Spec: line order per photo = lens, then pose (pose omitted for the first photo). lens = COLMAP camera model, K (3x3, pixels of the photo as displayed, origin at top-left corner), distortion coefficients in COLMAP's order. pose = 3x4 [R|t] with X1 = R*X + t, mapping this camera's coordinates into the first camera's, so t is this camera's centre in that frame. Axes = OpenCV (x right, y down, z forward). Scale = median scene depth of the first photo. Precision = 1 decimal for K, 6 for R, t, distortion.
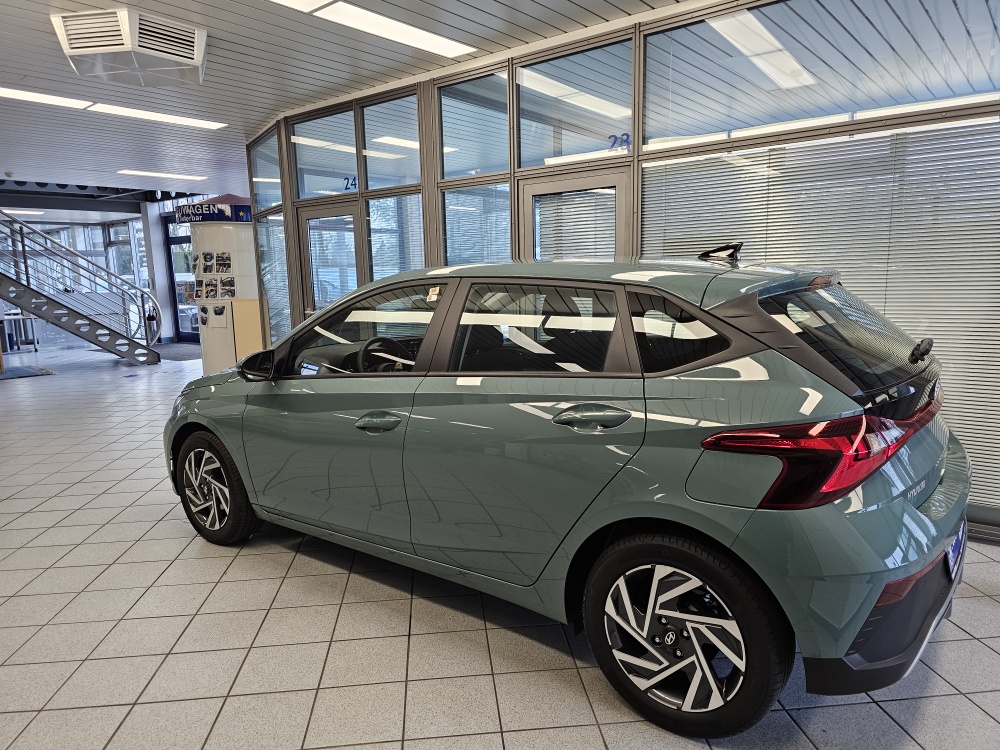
lens RADIAL K [[688.4, 0, 503.2], [0, 688.4, 373.6], [0, 0, 1]] dist [0.038437, -0.045089]
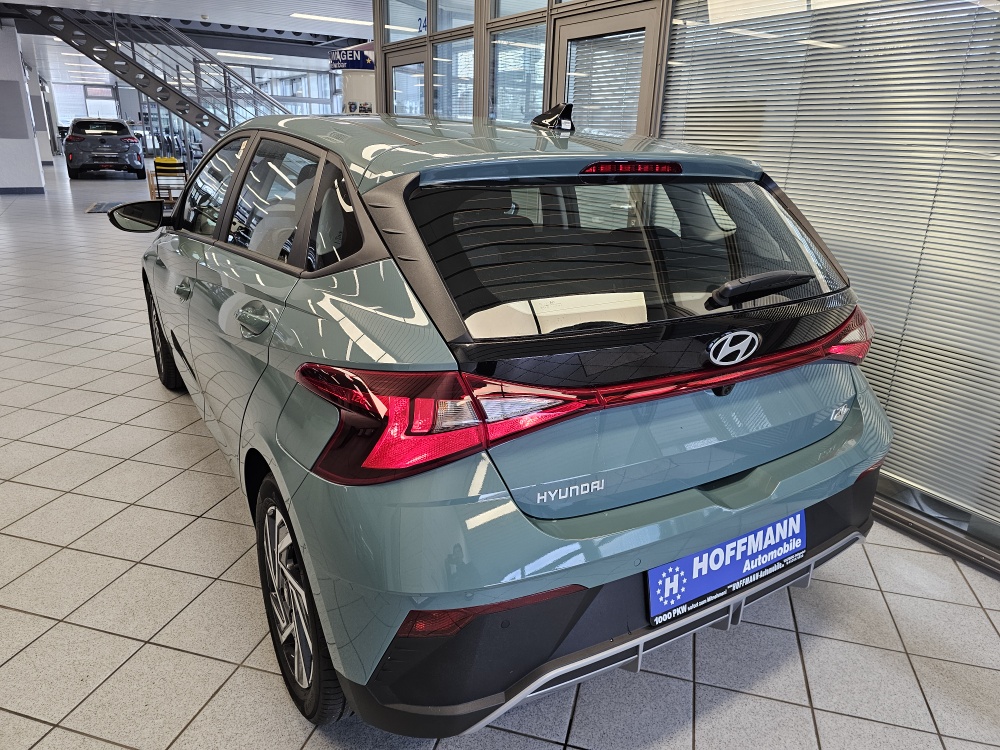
lens RADIAL K [[688.4, 0, 498.2], [0, 688.4, 373.7], [0, 0, 1]] dist [0.038437, -0.045089]
pose [[0.933867, 0.168157, -0.315621, 0.153994], [-0.107704, 0.973826, 0.200158, -0.014922], [0.341018, -0.152927, 0.927534, 0.080005]]
